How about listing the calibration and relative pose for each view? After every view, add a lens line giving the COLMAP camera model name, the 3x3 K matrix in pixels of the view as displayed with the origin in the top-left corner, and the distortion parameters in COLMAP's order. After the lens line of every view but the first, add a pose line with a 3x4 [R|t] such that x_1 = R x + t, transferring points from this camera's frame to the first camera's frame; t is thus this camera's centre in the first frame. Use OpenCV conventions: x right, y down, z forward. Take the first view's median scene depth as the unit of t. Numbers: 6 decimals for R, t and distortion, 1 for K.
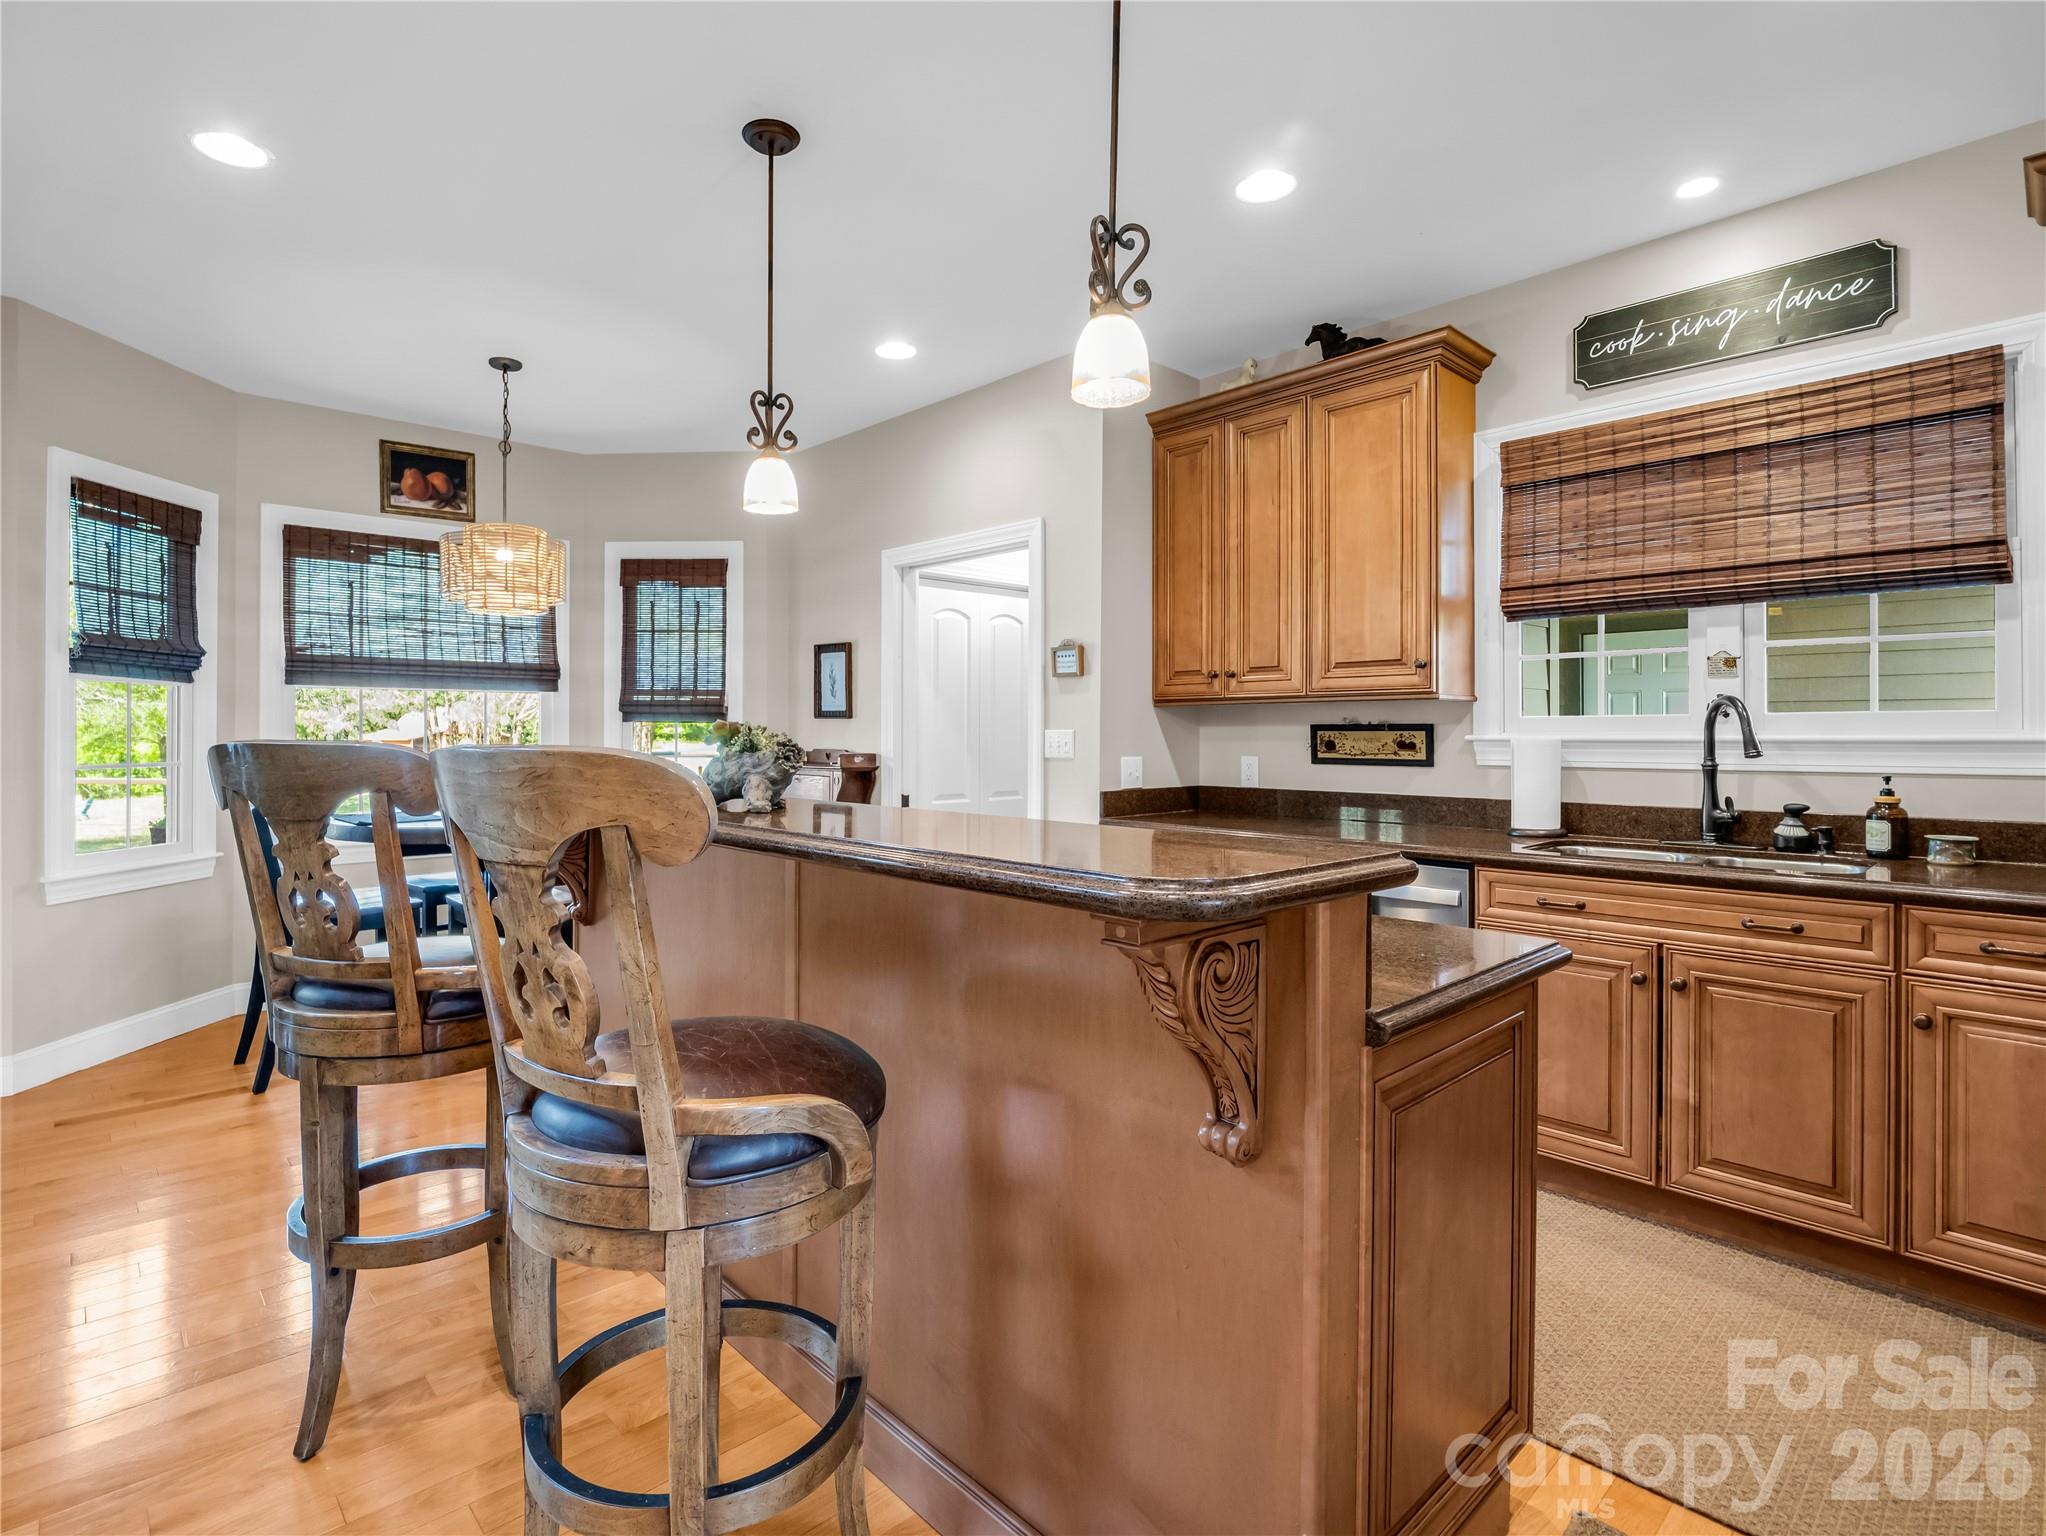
lens RADIAL K [[1027.4, 0, 1014.3], [0, 1027.4, 740.7], [0, 0, 1]] dist [-0.008624, -0.003428]
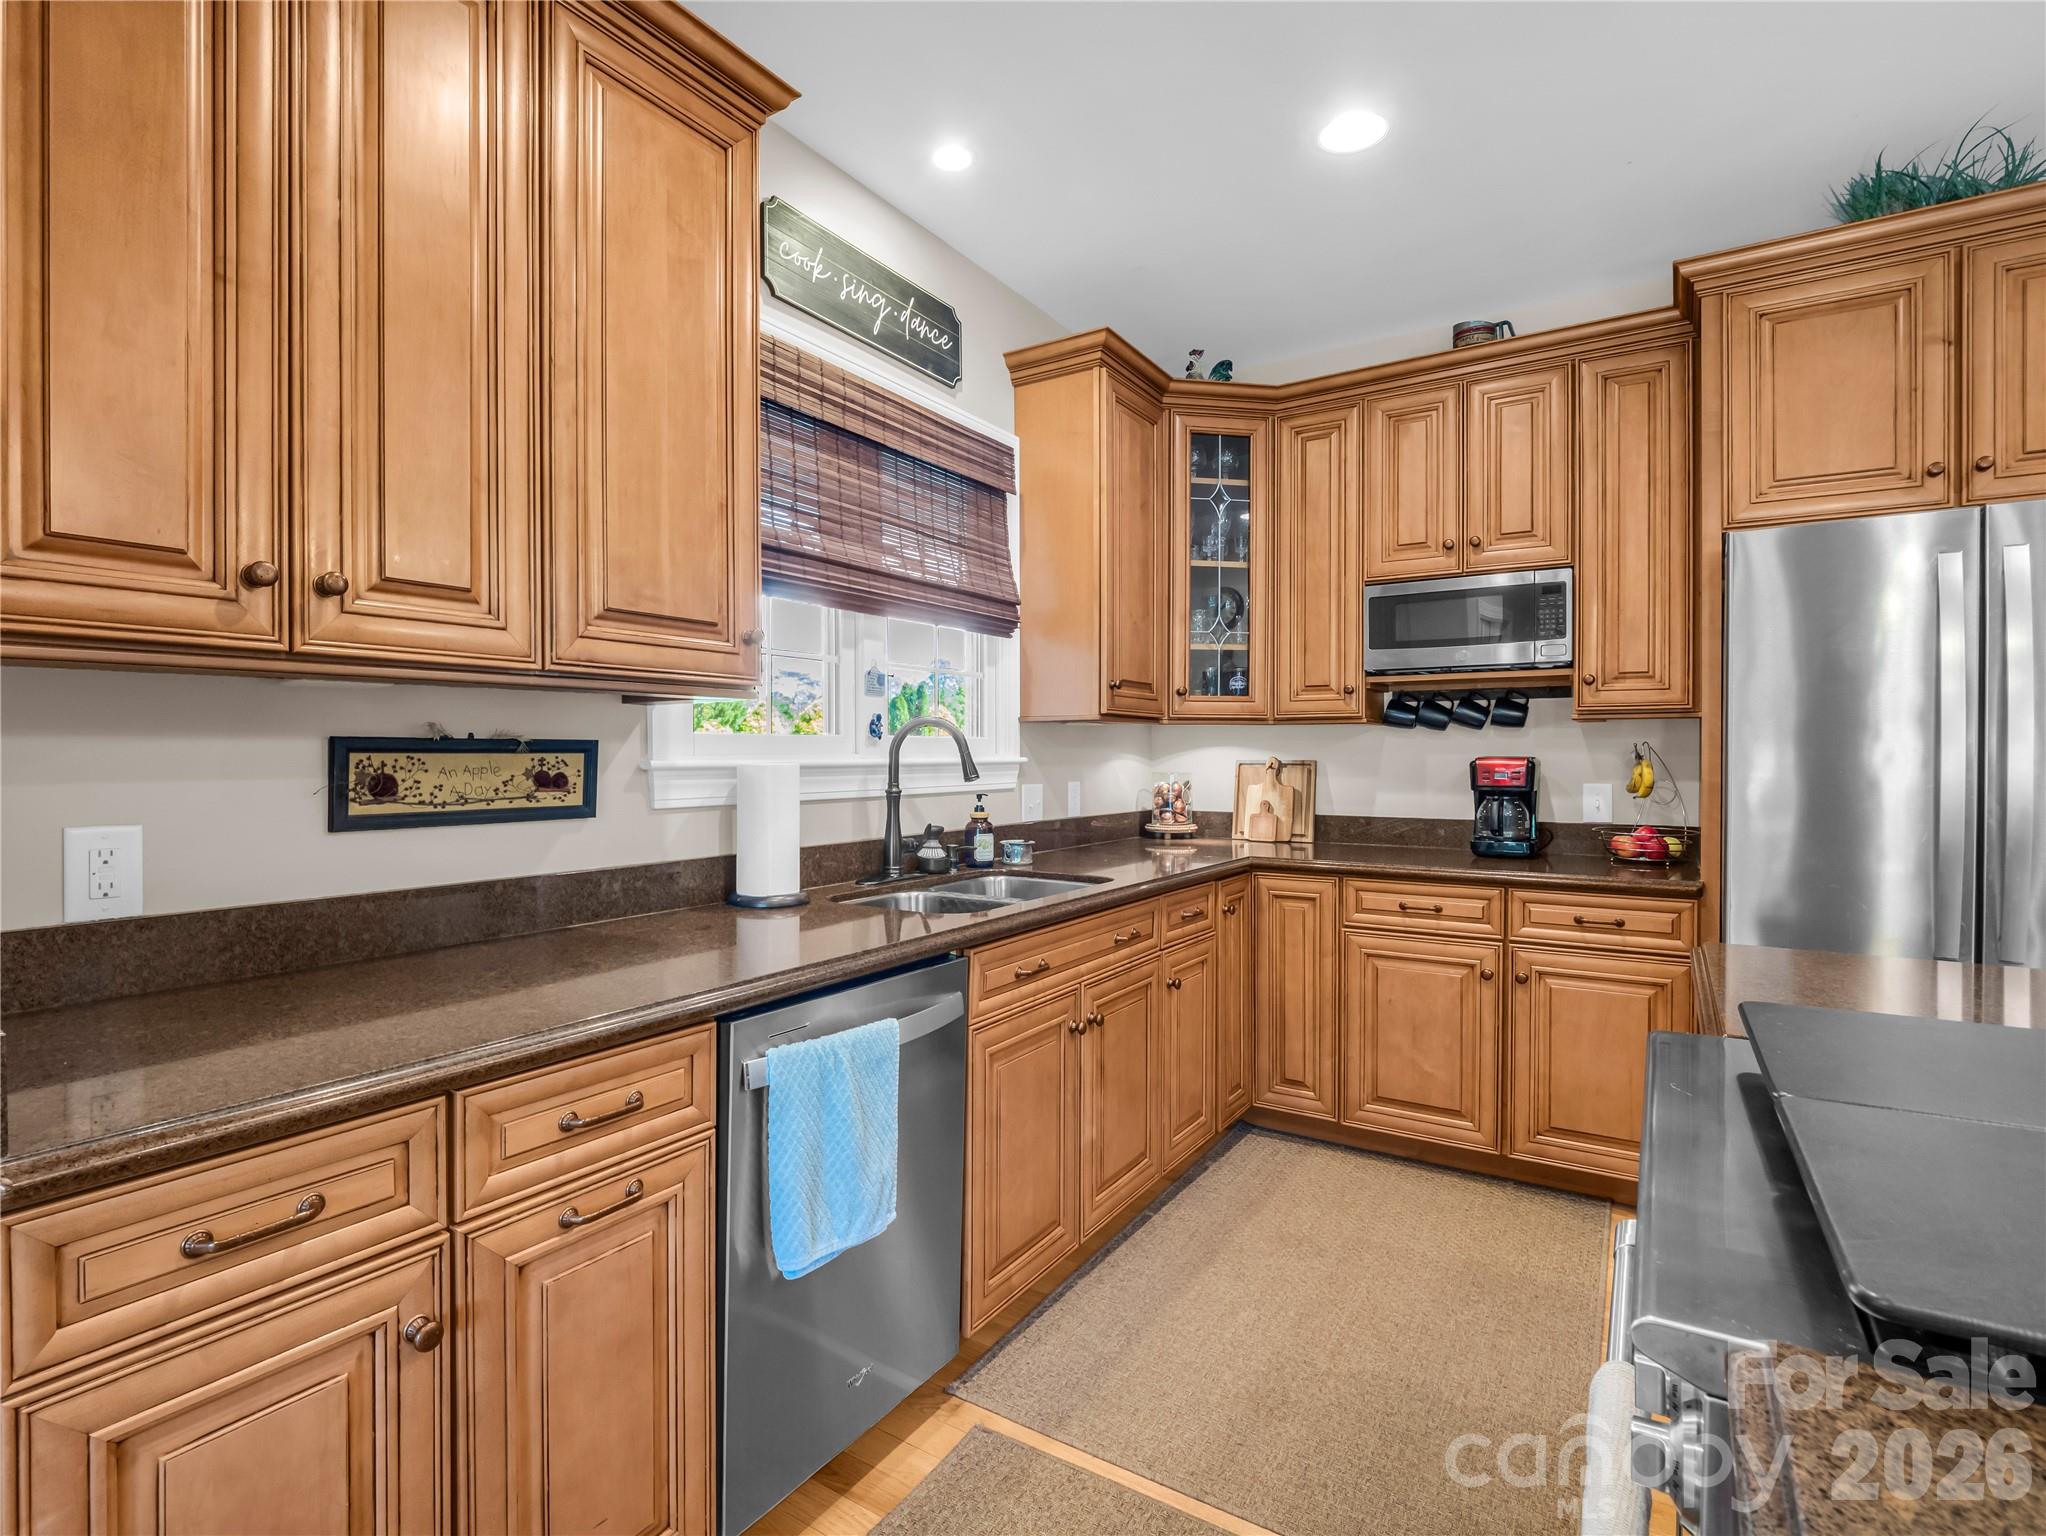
lens RADIAL K [[1027.4, 0, 1015.6], [0, 1027.4, 765.5], [0, 0, 1]] dist [-0.008624, -0.003428]
pose [[-0.246126, -0.009718, 0.969189, -0.175222], [0.007950, 0.999896, 0.012045, -0.006947], [-0.969205, 0.010669, -0.246023, 0.850505]]
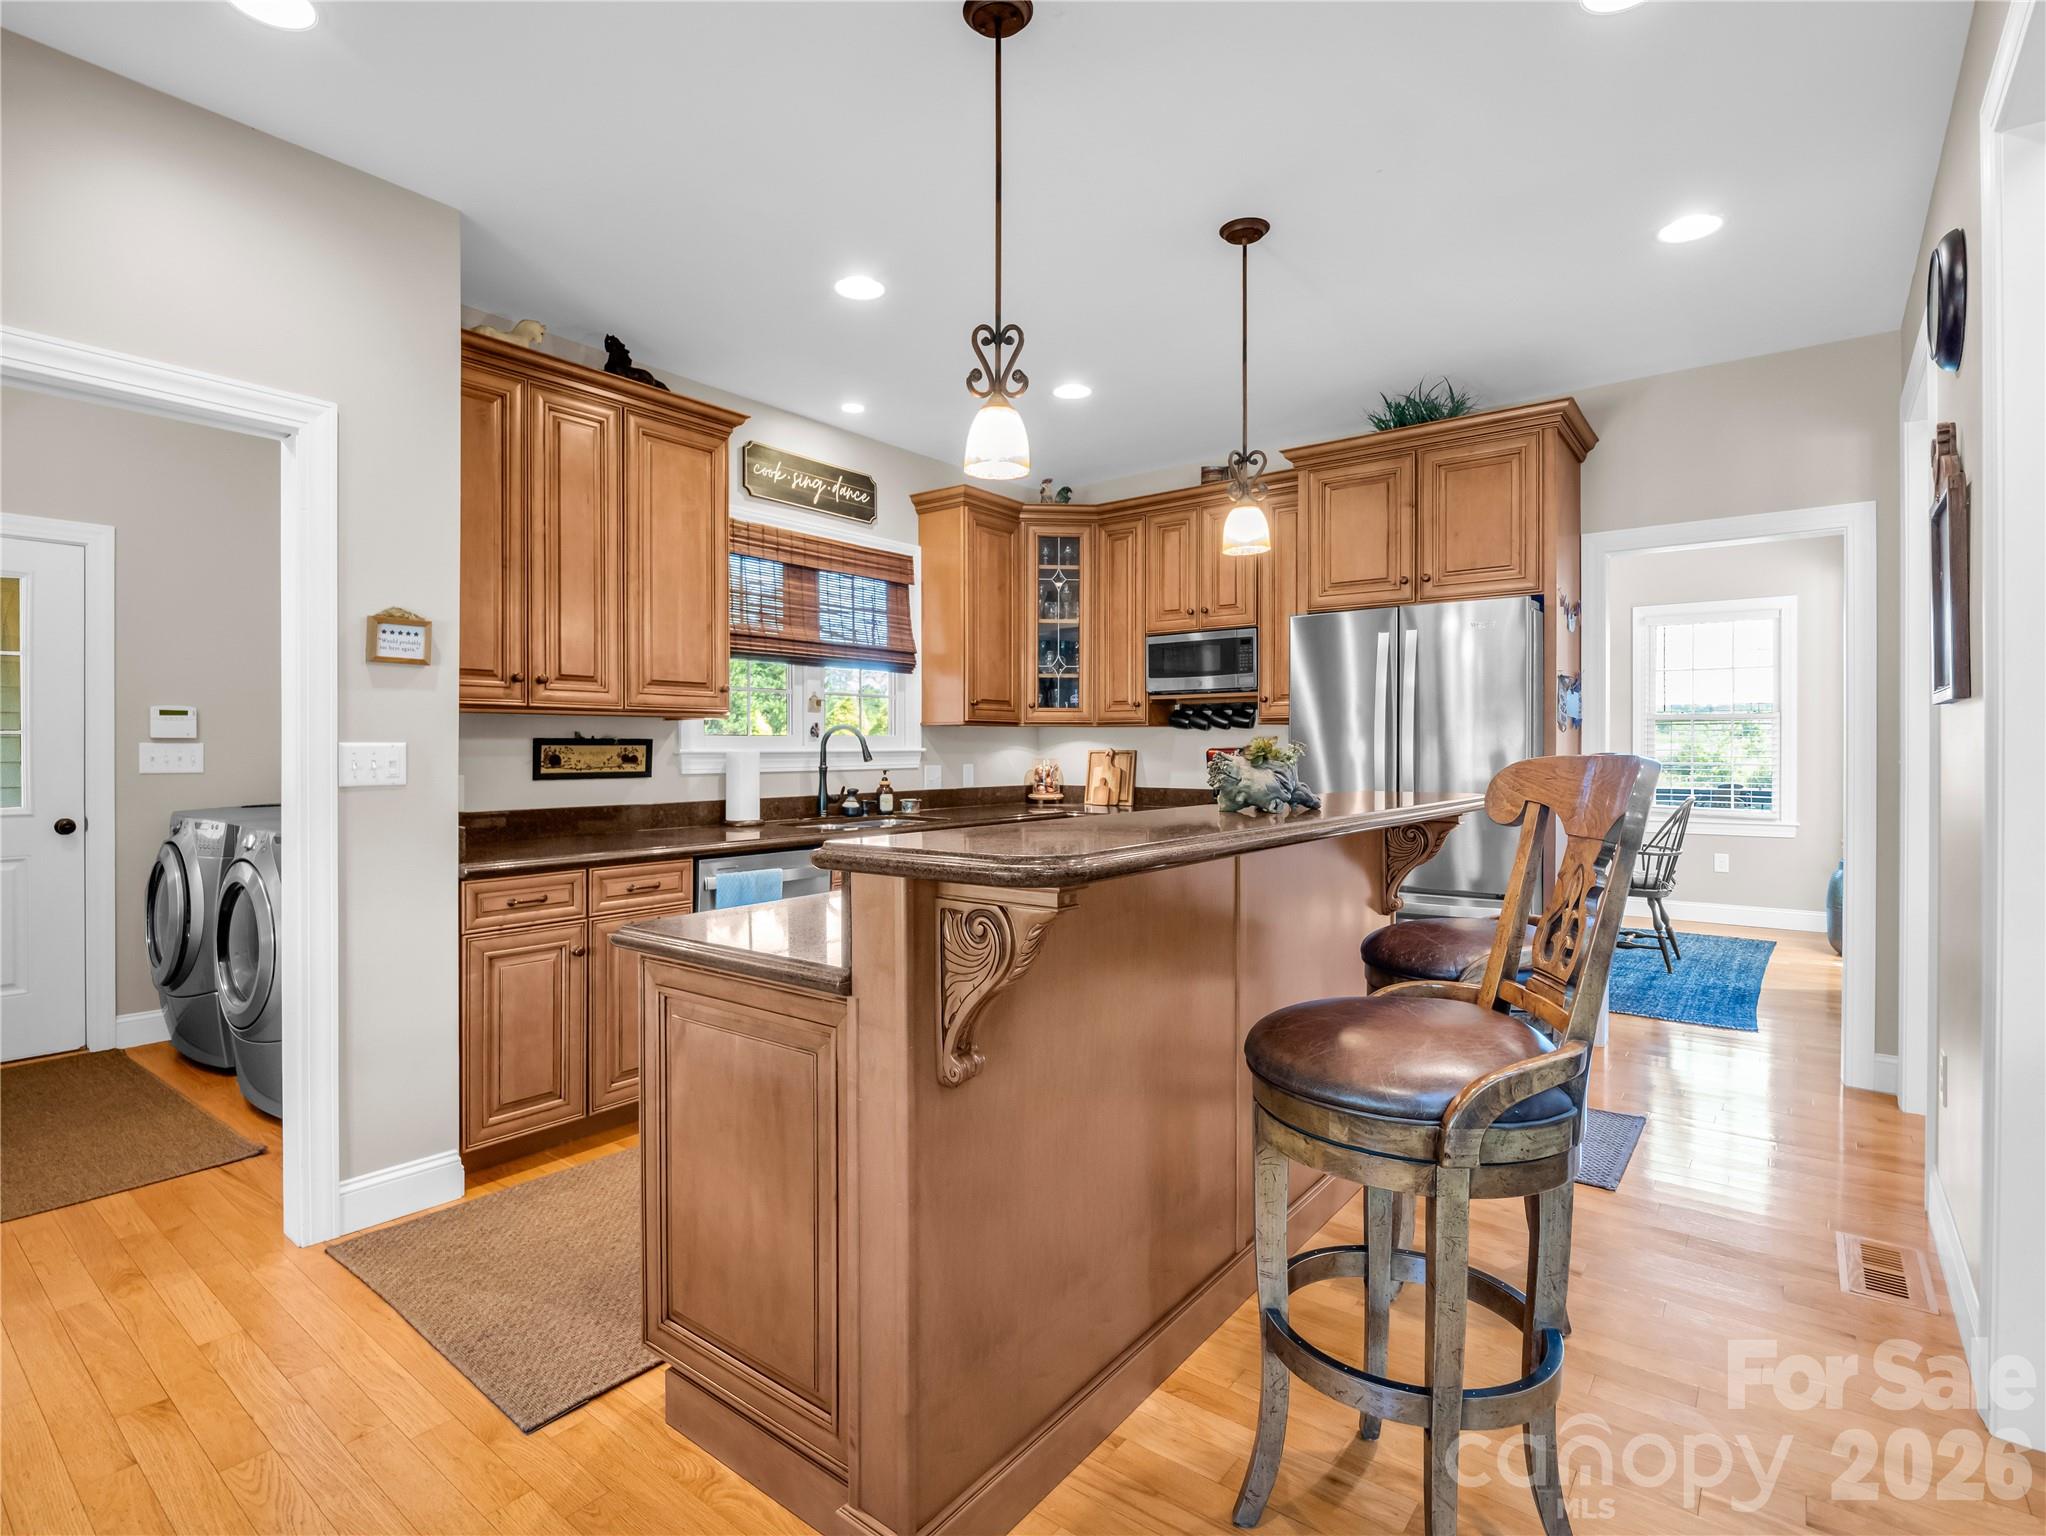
lens RADIAL K [[1011.0, 0, 1000.8], [0, 1011.0, 755.1], [0, 0, 1]] dist [-0.011758, -0.002280]
pose [[-0.152609, -0.007858, 0.988255, -0.685968], [0.007554, 0.999930, 0.009118, -0.005606], [-0.988258, 0.008856, -0.152539, 0.735204]]
